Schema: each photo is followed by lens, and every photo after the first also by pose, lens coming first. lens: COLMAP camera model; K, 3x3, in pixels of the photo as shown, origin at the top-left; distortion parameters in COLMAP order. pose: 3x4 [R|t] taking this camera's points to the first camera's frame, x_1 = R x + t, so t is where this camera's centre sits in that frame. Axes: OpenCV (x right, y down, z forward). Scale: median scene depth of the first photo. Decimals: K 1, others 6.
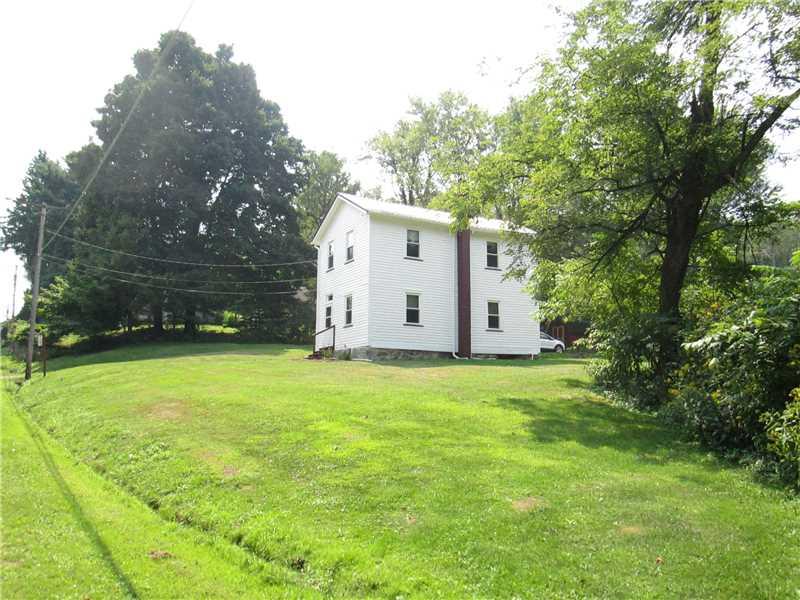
lens RADIAL K [[671.5, 0, 408.2], [0, 671.5, 303.0], [0, 0, 1]] dist [-0.031946, 0.012989]
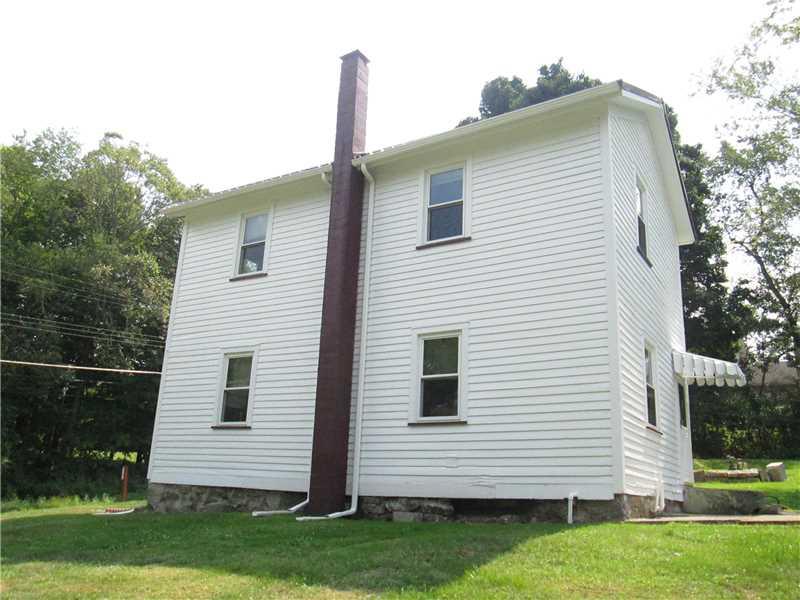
lens RADIAL K [[671.5, 0, 399.0], [0, 671.5, 299.7], [0, 0, 1]] dist [-0.031946, 0.012989]
pose [[0.465449, -0.232618, -0.853959, 0.421514], [0.085290, 0.972142, -0.218324, 0.053780], [0.880956, 0.028785, 0.472322, 0.852914]]
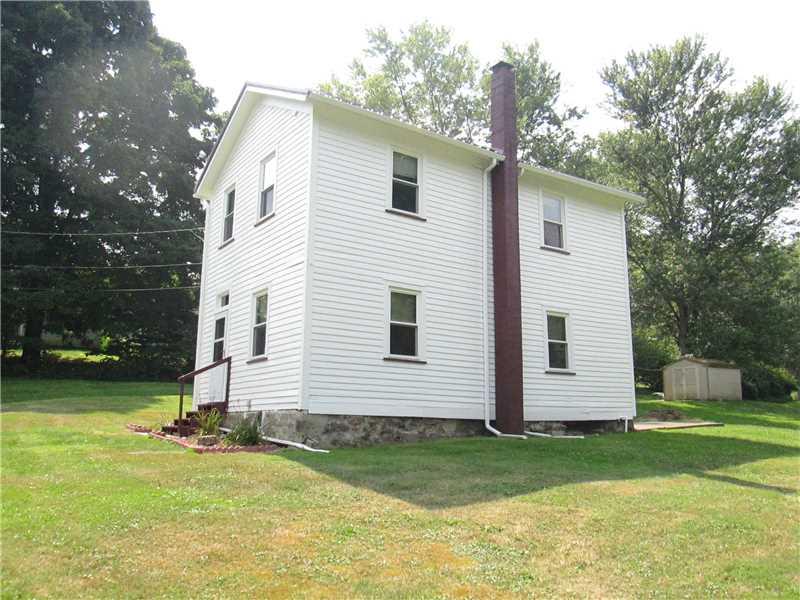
lens RADIAL K [[671.5, 0, 394.7], [0, 671.5, 299.1], [0, 0, 1]] dist [-0.031946, 0.012989]
pose [[0.996719, 0.021379, 0.078071, -0.033203], [-0.017579, 0.998642, -0.049041, 0.013646], [-0.079014, 0.047507, 0.995741, 0.531883]]
